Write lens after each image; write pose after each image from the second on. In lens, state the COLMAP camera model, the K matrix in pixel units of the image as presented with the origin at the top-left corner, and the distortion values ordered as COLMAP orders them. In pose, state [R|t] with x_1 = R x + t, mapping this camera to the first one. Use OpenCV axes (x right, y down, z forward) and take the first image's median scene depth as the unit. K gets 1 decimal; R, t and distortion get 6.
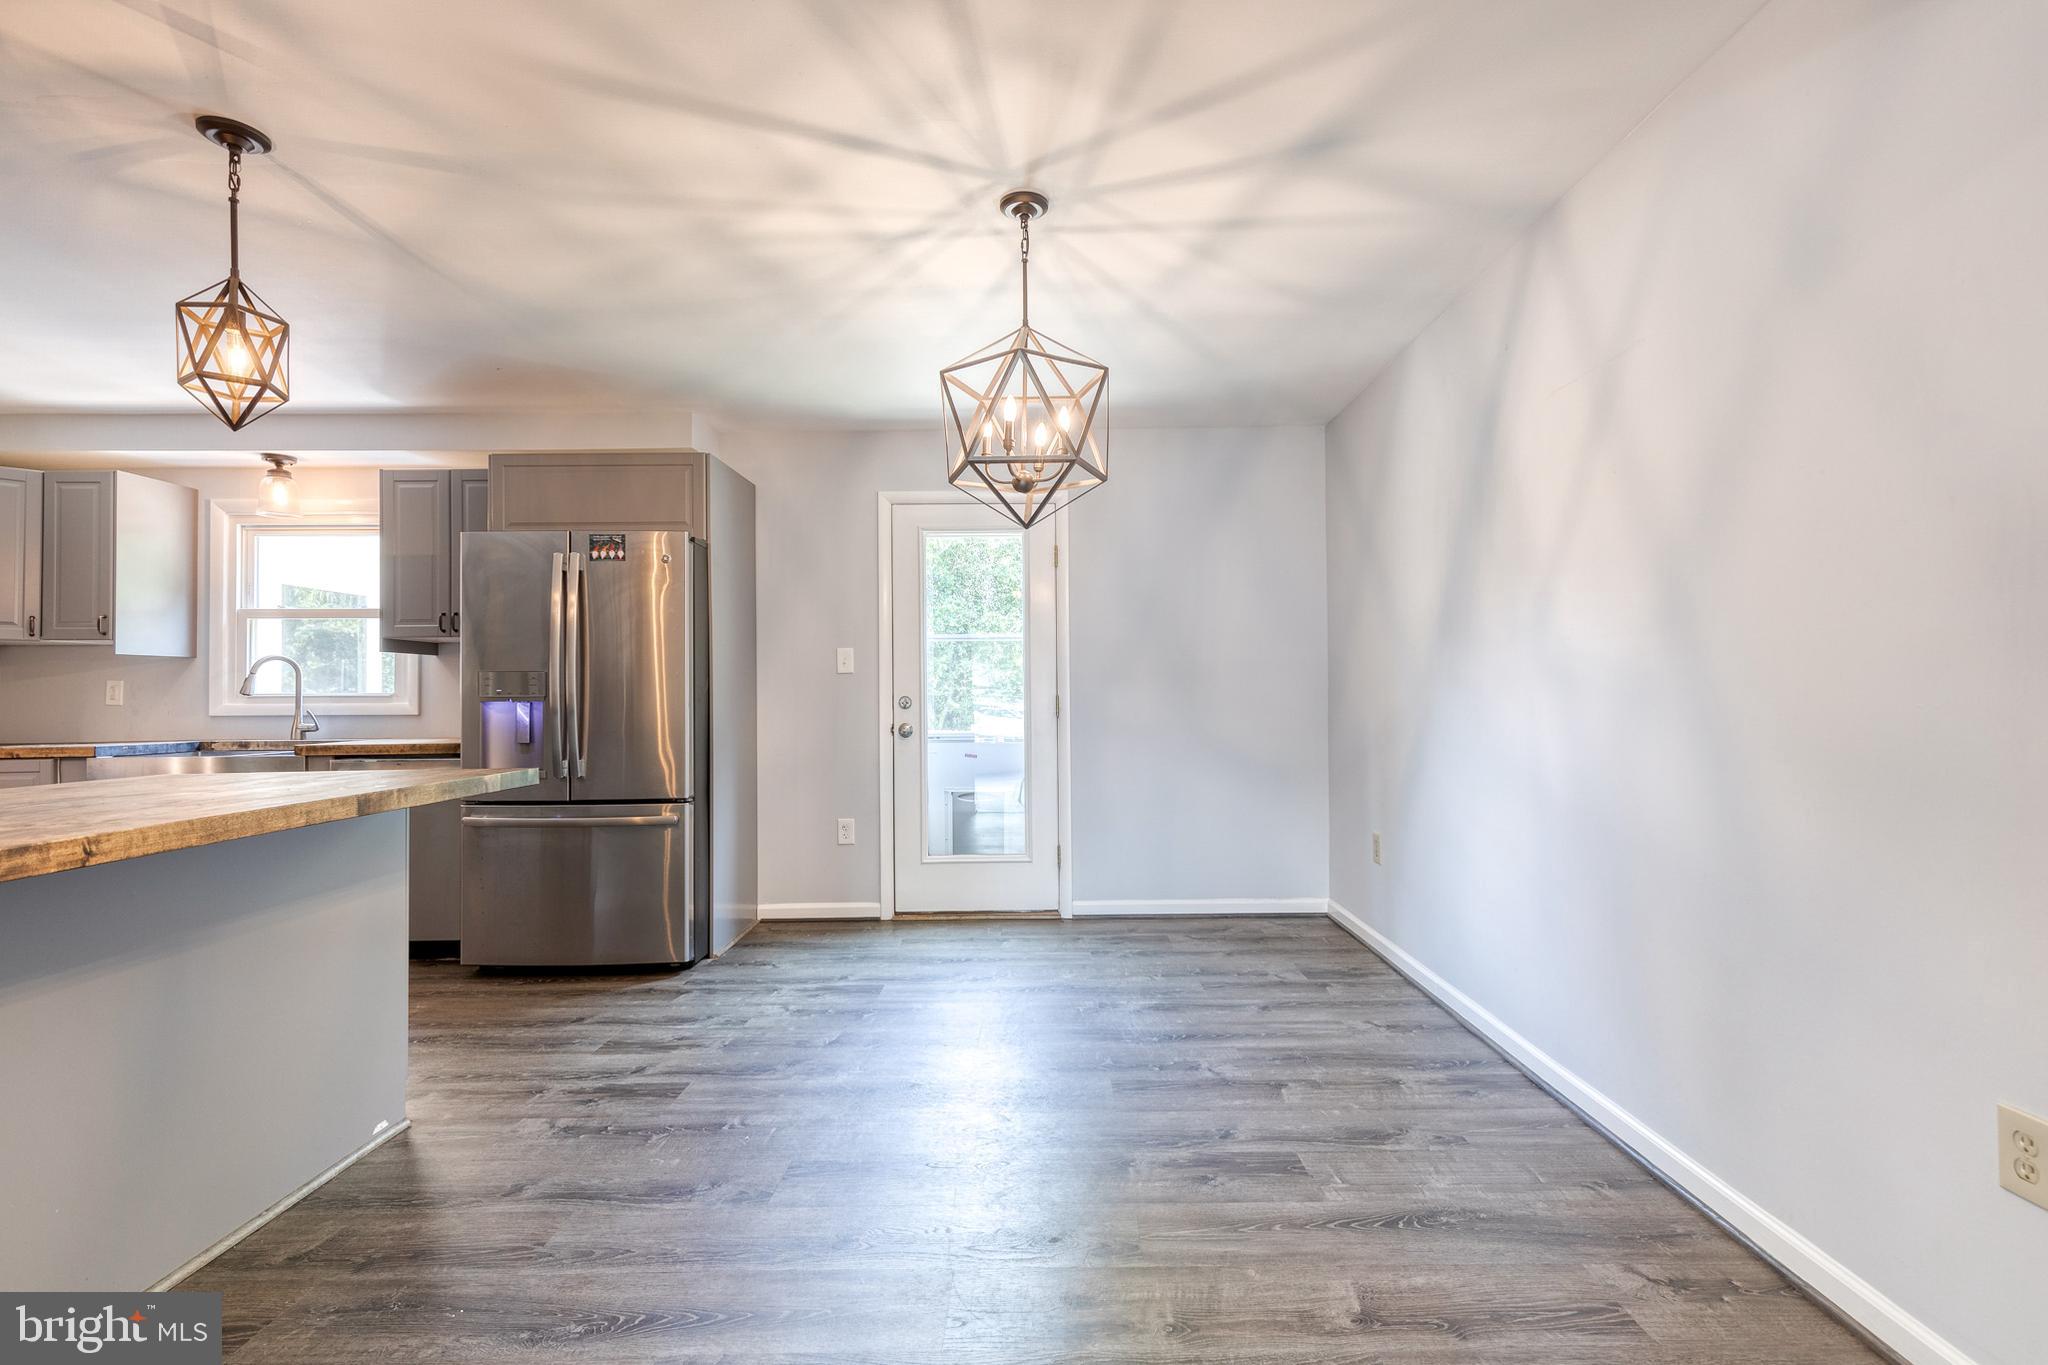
lens RADIAL K [[917.7, 0, 1045.0], [0, 917.7, 681.9], [0, 0, 1]] dist [0.008652, -0.001111]
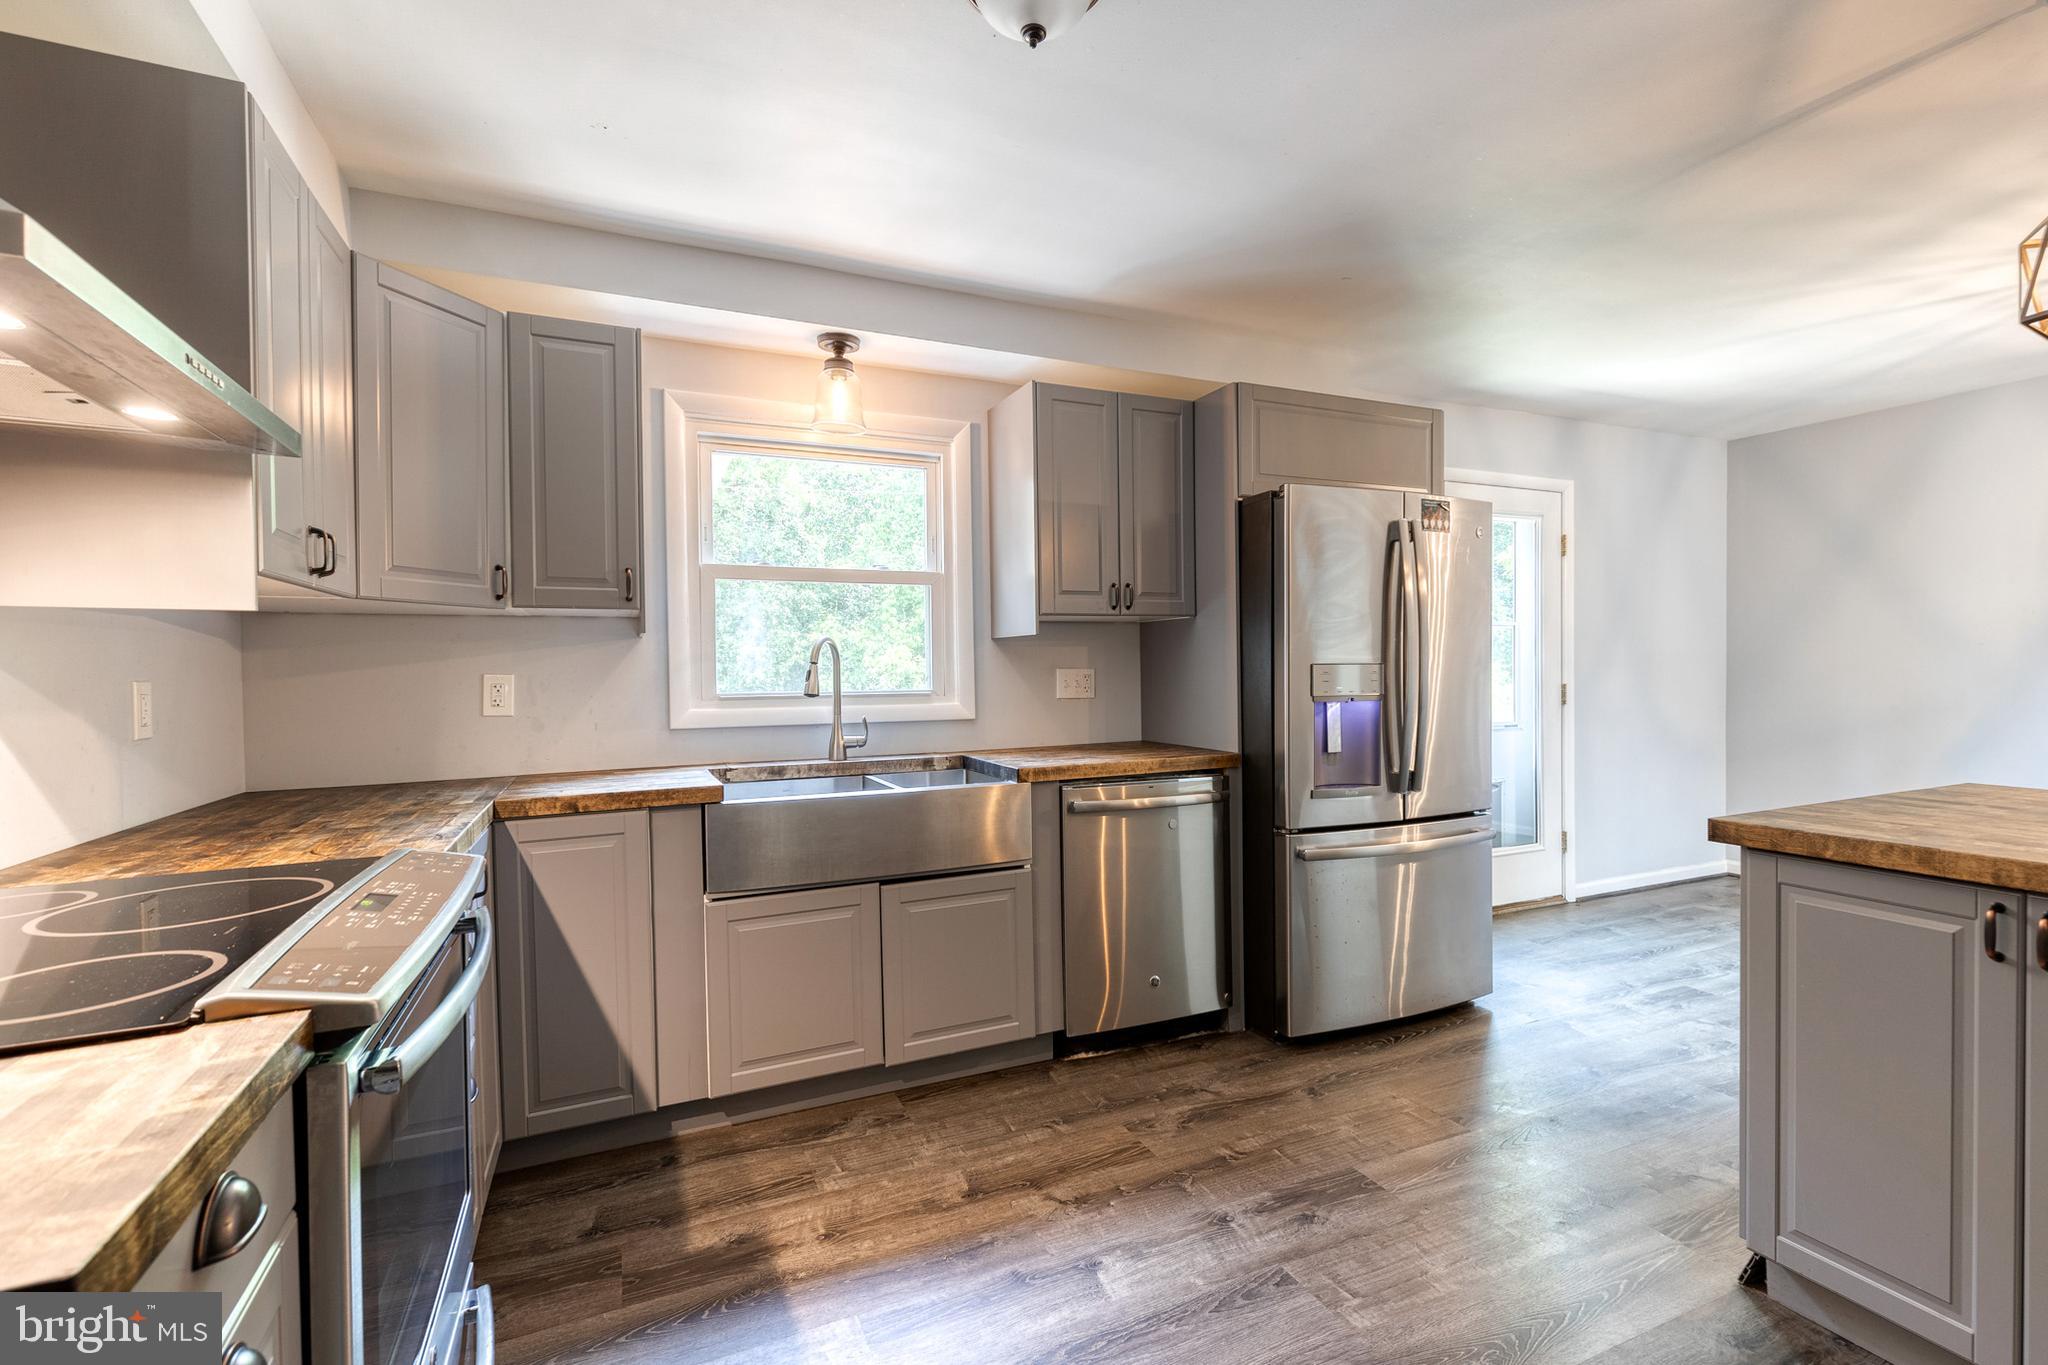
lens RADIAL K [[935.0, 0, 1047.7], [0, 935.0, 681.4], [0, 0, 1]] dist [0.010619, -0.000858]
pose [[0.907763, -0.009035, 0.419387, -1.159342], [-0.002250, 0.999649, 0.026406, -0.017197], [-0.419478, -0.024914, 0.907423, 0.372086]]
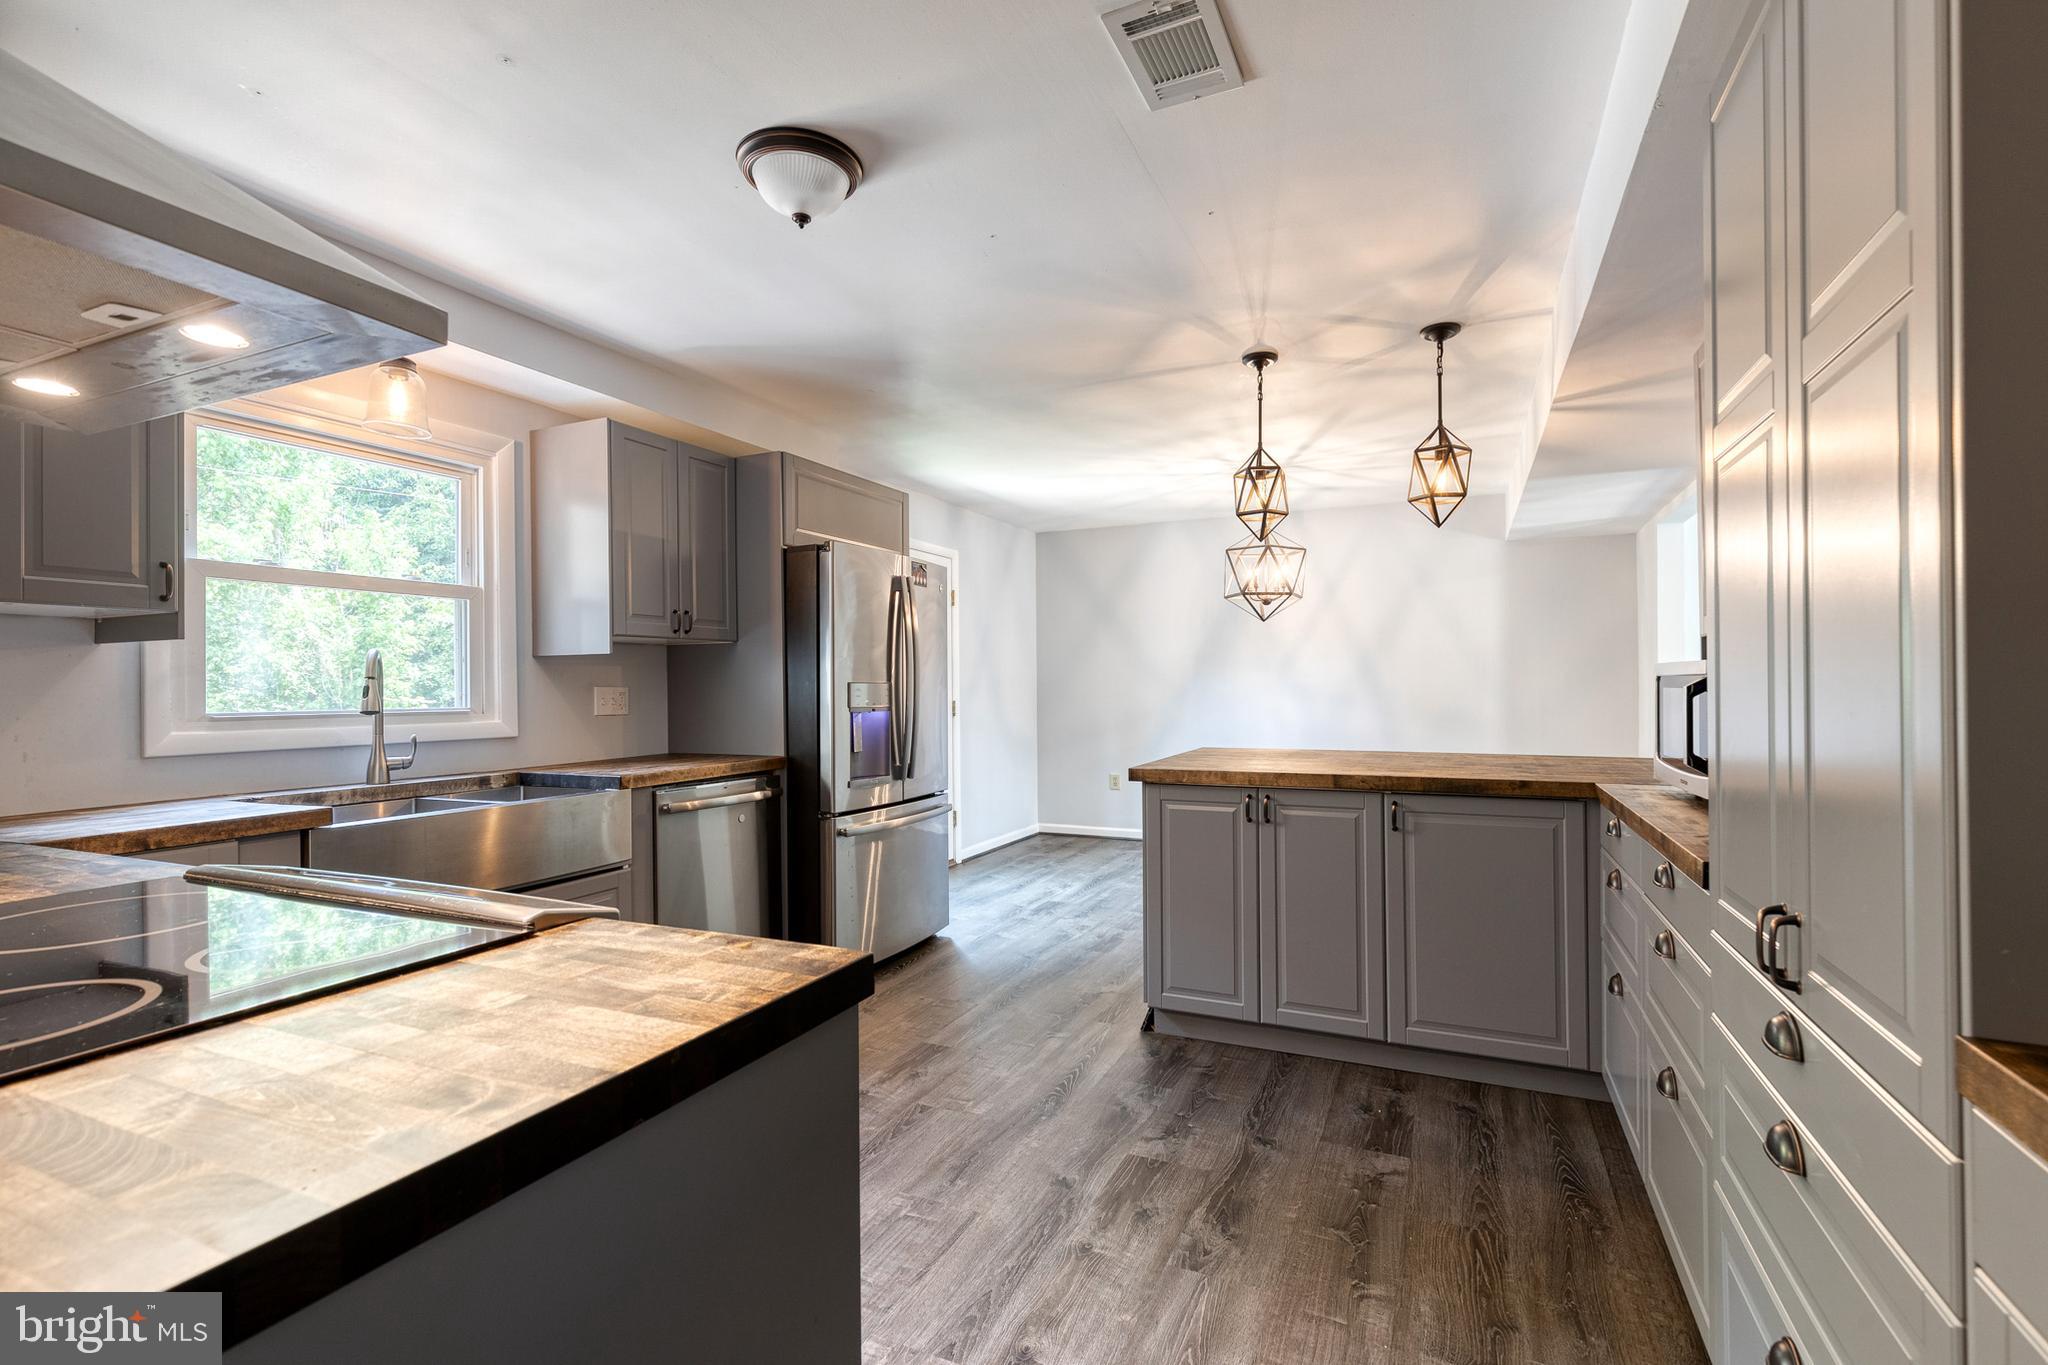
lens RADIAL K [[917.7, 0, 1045.0], [0, 917.7, 681.9], [0, 0, 1]] dist [0.008652, -0.001111]
pose [[0.412068, 0.007979, 0.911118, -1.447511], [-0.006873, 0.999960, -0.005649, -0.007955], [-0.911127, -0.003934, 0.412107, 0.392834]]
